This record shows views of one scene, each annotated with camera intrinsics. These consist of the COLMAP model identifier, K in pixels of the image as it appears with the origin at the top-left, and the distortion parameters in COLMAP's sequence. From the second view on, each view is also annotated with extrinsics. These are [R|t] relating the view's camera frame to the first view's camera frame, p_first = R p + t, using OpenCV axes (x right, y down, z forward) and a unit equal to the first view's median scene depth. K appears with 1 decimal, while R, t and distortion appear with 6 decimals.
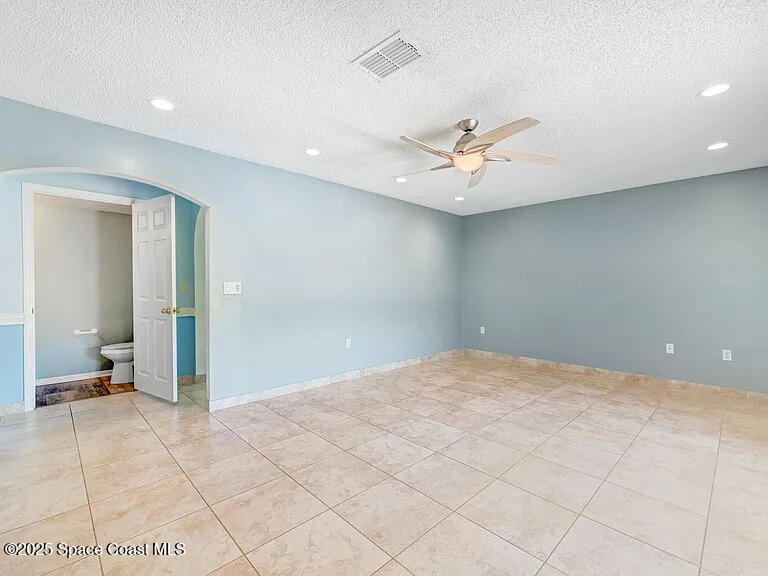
lens RADIAL K [[354.7, 0, 377.0], [0, 354.7, 292.7], [0, 0, 1]] dist [-0.000695, -0.000003]
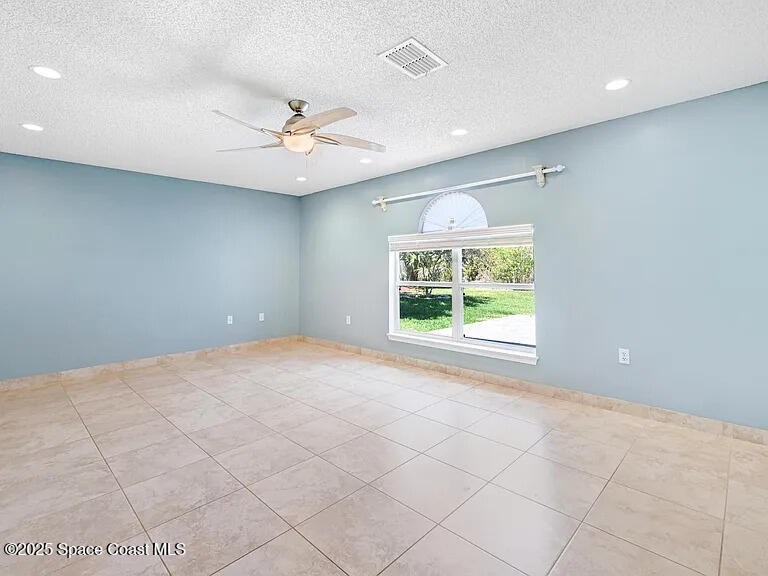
lens RADIAL K [[354.7, 0, 377.0], [0, 354.7, 292.7], [0, 0, 1]] dist [-0.000695, -0.000003]
pose [[-0.010916, -0.075665, 0.997074, -0.529182], [0.031756, 0.996604, 0.075977, -0.025288], [-0.999436, 0.032492, -0.008476, 0.618394]]
